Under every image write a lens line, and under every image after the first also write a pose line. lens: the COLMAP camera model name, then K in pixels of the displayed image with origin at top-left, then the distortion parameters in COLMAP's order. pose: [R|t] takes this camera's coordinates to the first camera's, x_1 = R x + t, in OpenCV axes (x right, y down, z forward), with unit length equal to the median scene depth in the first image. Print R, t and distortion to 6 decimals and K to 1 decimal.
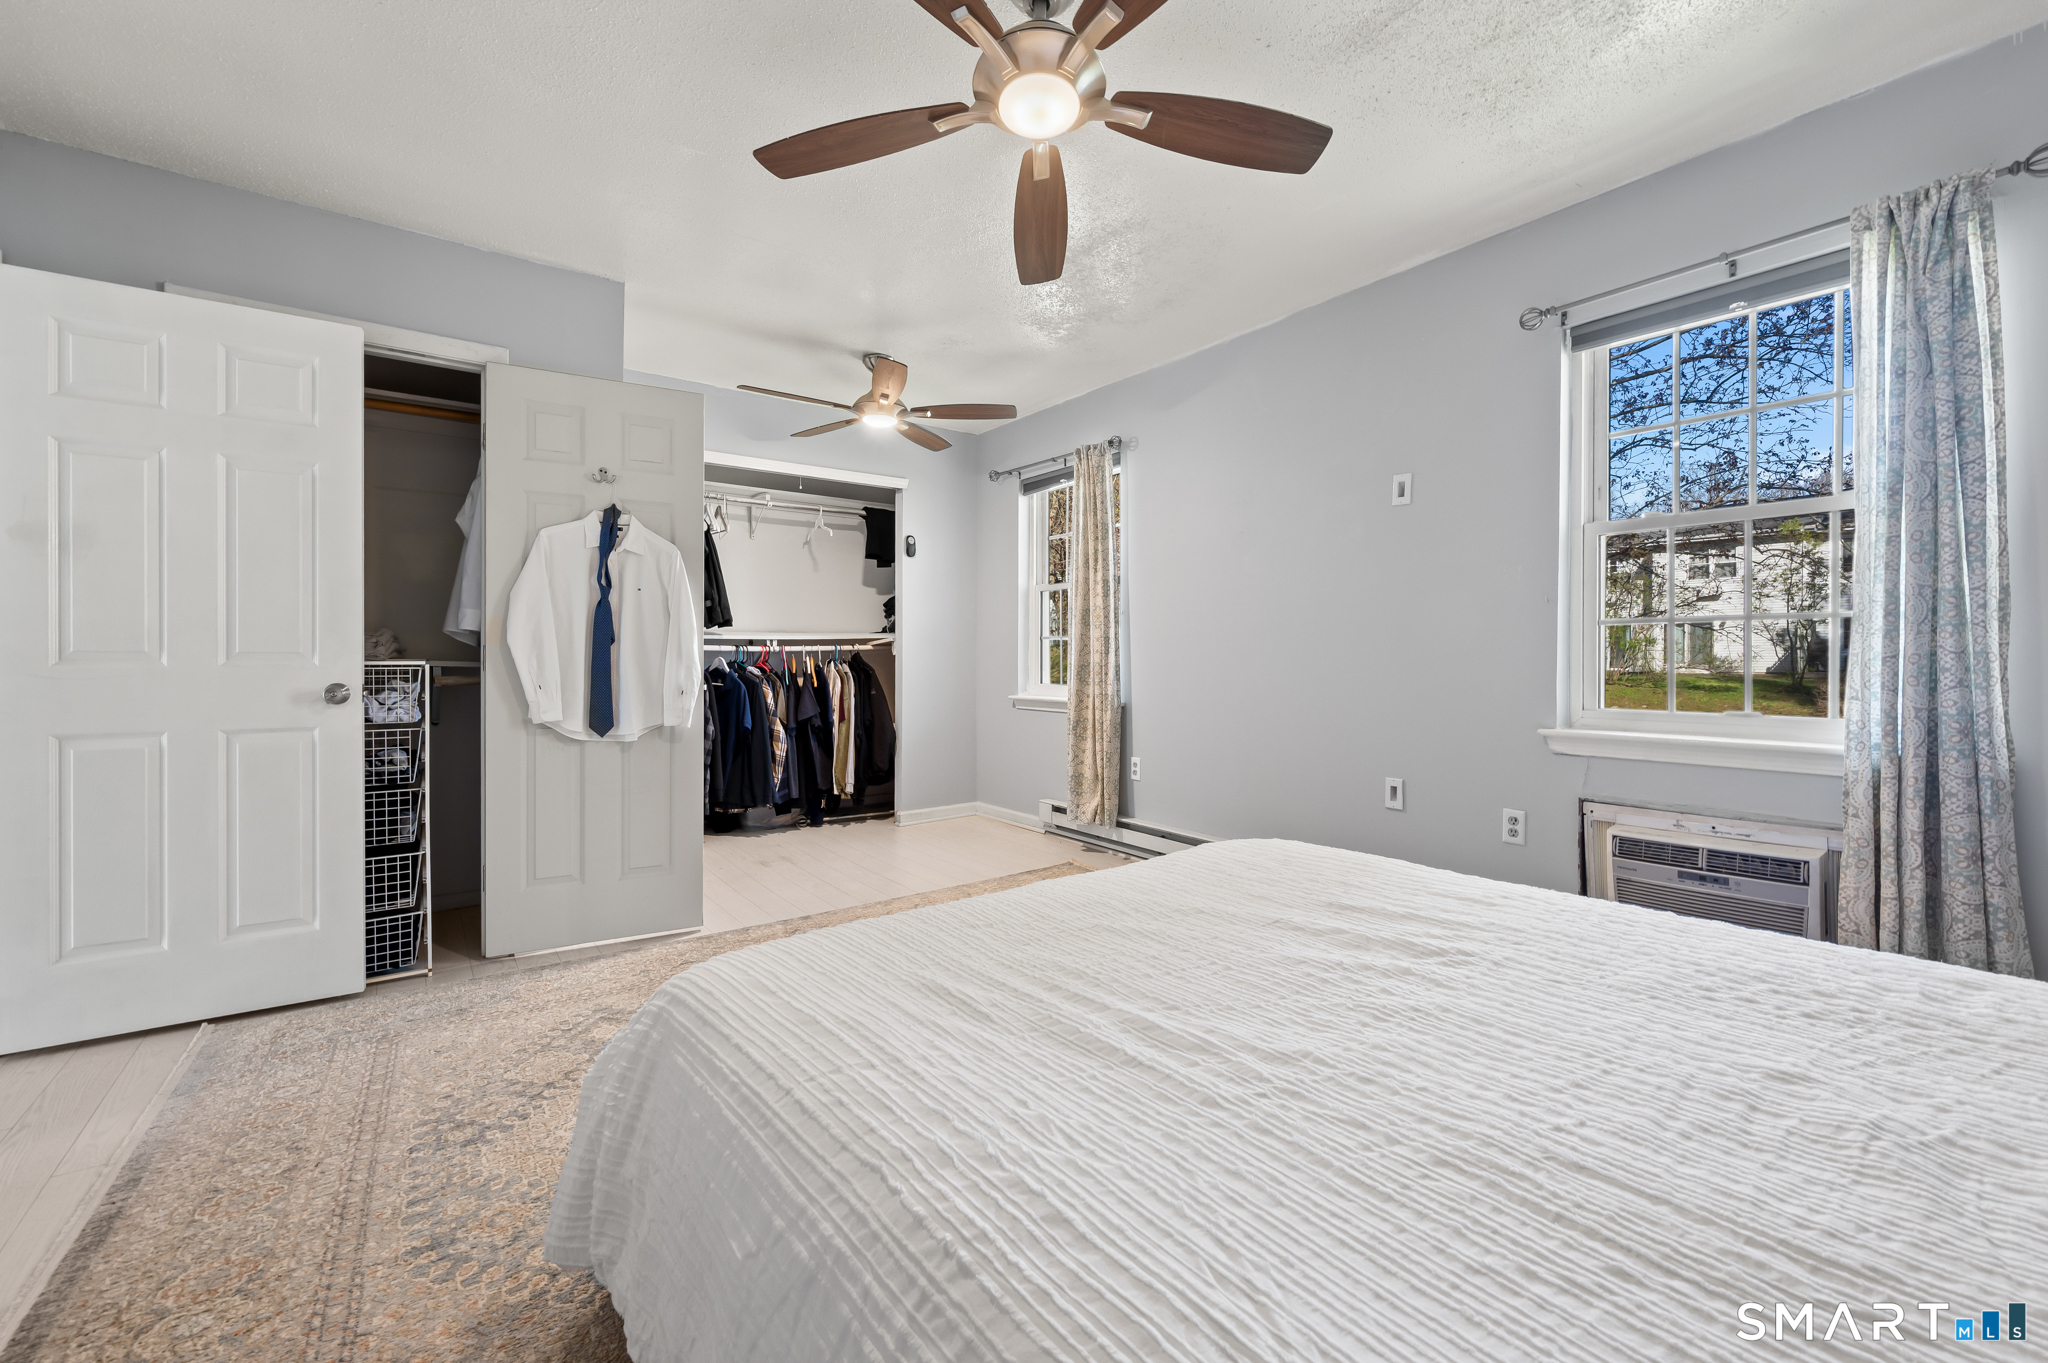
lens RADIAL K [[818.9, 0, 1026.9], [0, 818.9, 662.8], [0, 0, 1]] dist [-0.003554, -0.000544]
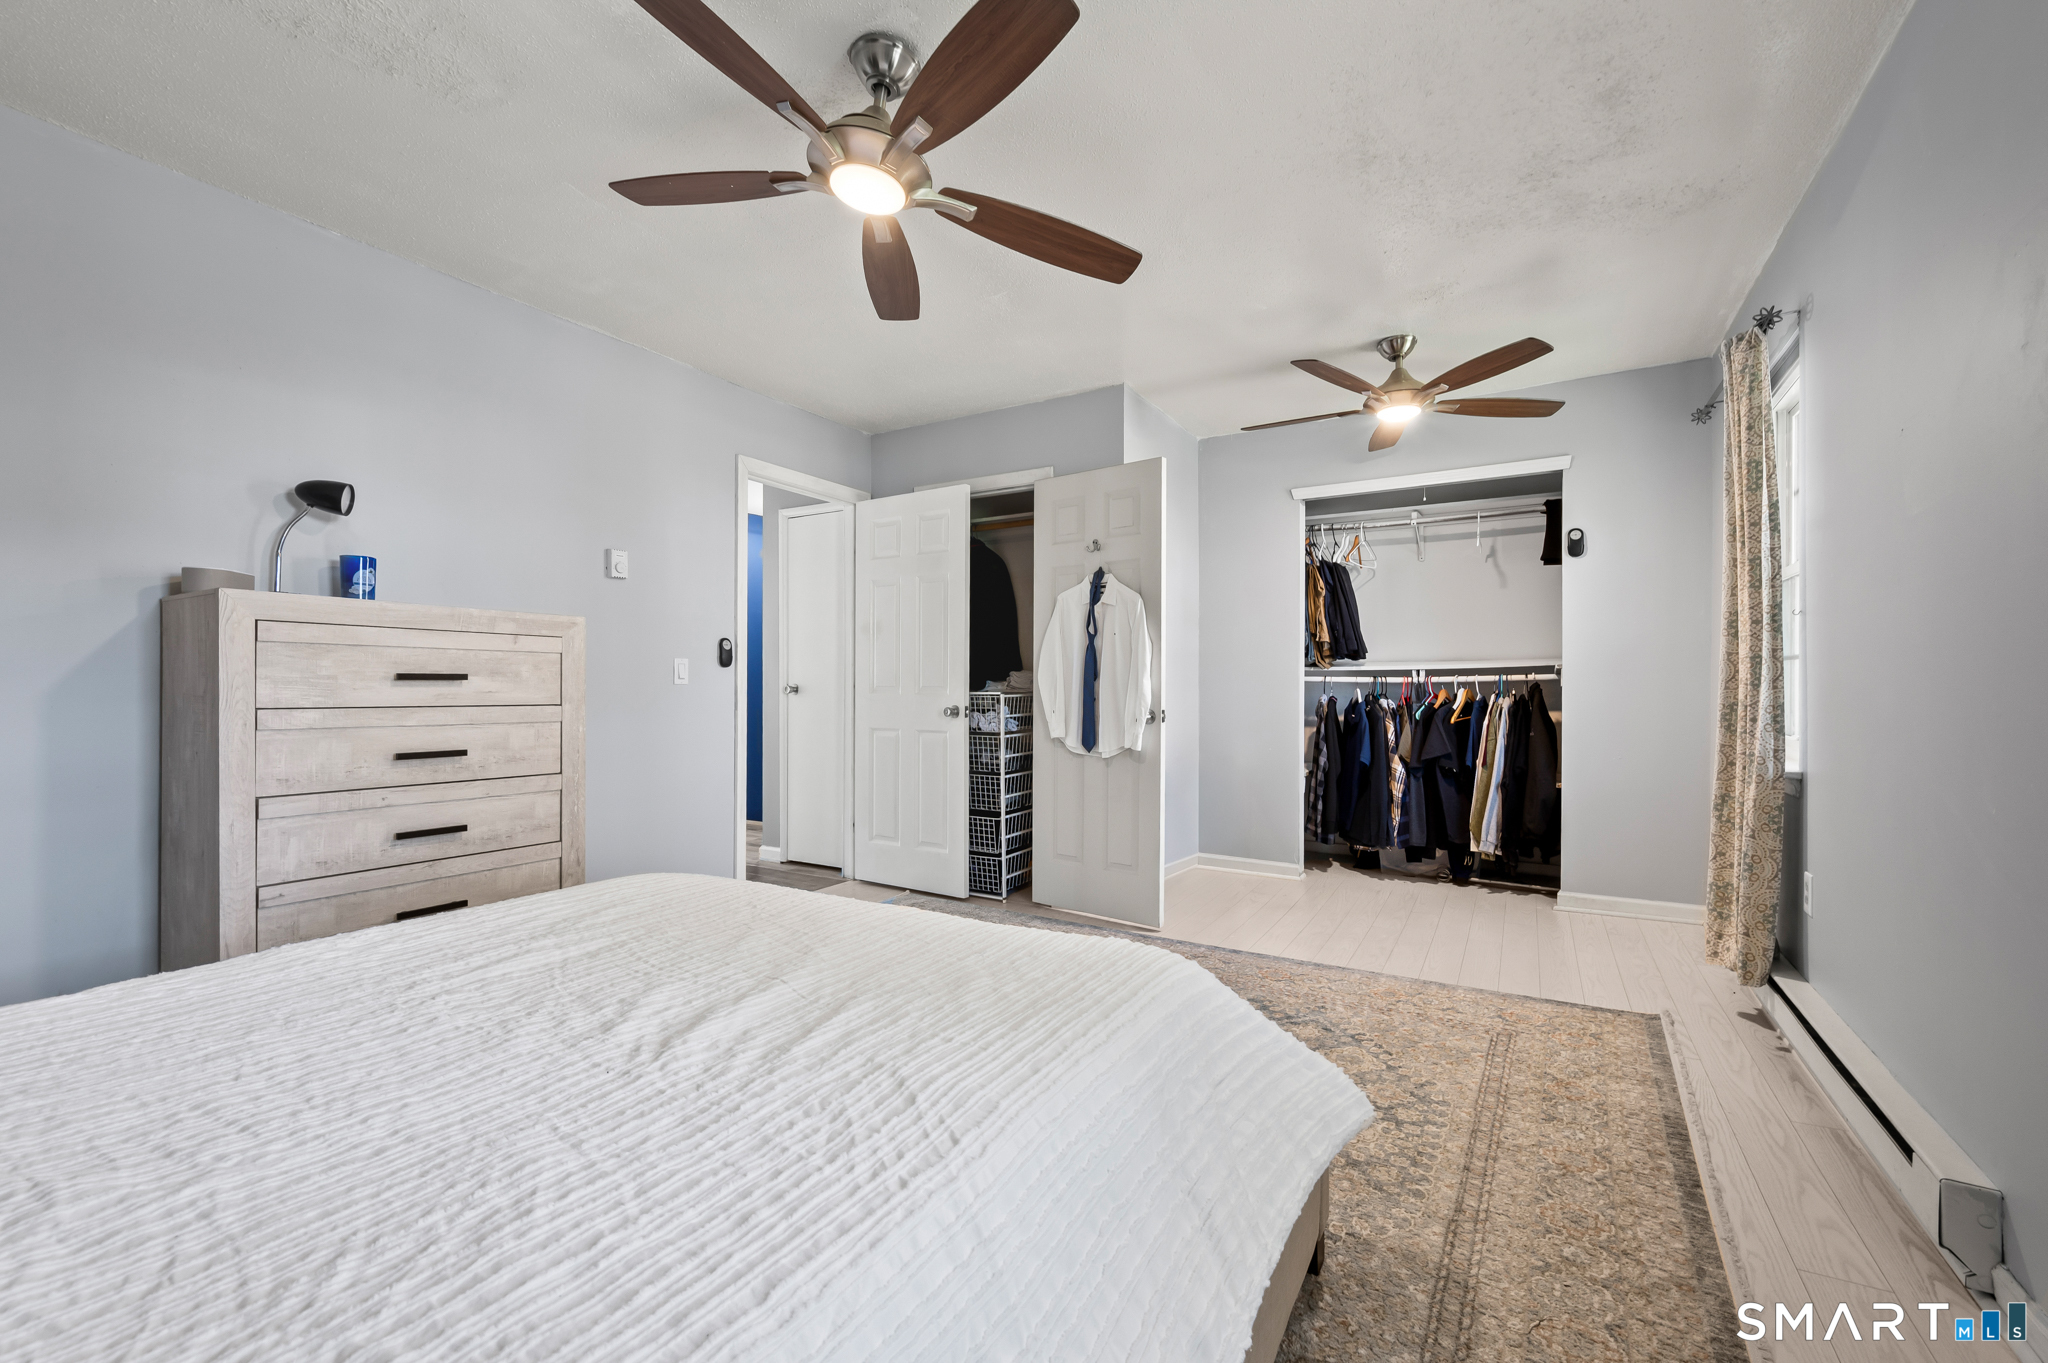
lens RADIAL K [[818.9, 0, 1046.1], [0, 818.9, 689.3], [0, 0, 1]] dist [-0.003554, -0.000544]
pose [[0.392509, 0.003253, -0.919742, 0.436968], [-0.005929, 0.999982, 0.001007, -0.005878], [0.919729, 0.005058, 0.392521, 0.310549]]
